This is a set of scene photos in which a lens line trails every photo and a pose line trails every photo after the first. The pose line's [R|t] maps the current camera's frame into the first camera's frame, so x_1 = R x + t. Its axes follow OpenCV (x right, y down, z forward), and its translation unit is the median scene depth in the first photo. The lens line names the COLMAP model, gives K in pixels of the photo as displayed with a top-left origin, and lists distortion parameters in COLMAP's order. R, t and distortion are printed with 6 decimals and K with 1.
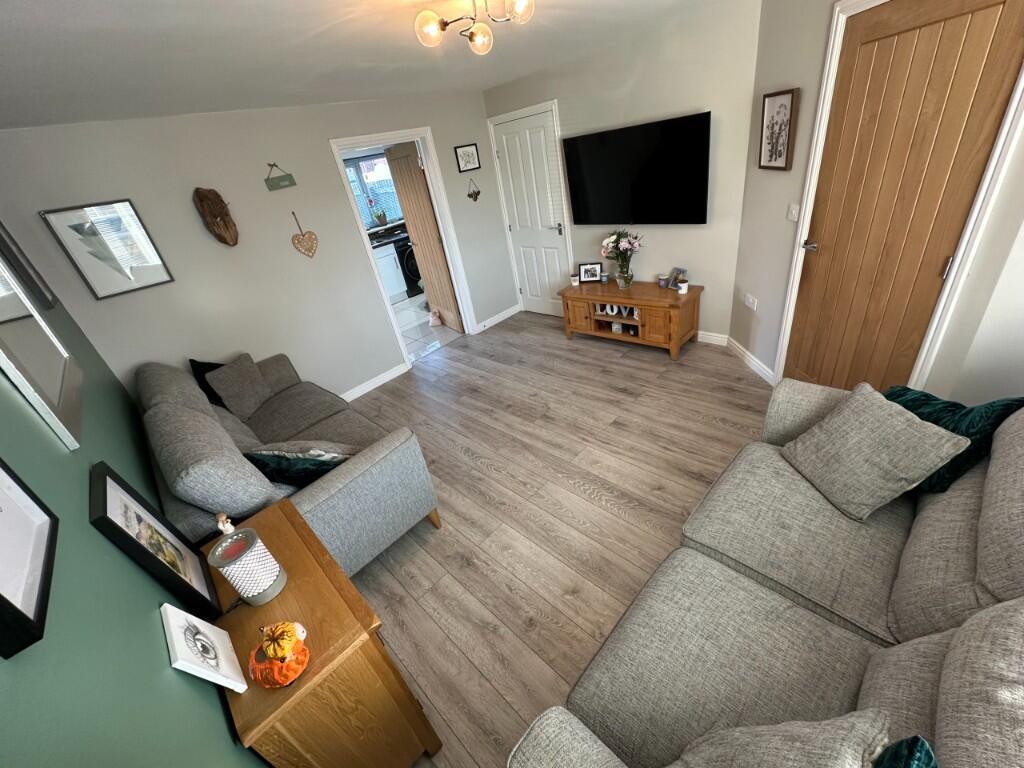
lens RADIAL K [[408.7, 0, 508.6], [0, 408.7, 383.6], [0, 0, 1]] dist [-0.000142, 0.000019]
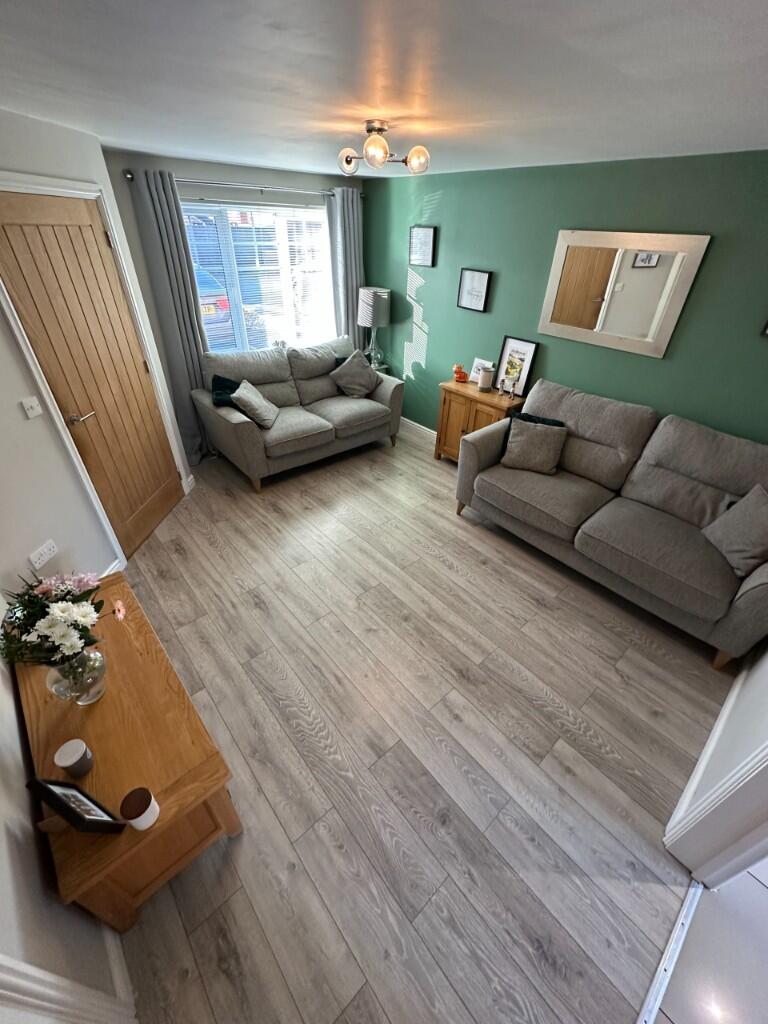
lens RADIAL K [[408.7, 0, 381.1], [0, 408.7, 510.8], [0, 0, 1]] dist [-0.000142, 0.000019]
pose [[-0.986982, 0.078624, 0.140301, -0.074170], [0.160577, 0.432867, 0.887041, -0.707765], [0.009011, 0.898023, -0.439857, 1.157524]]
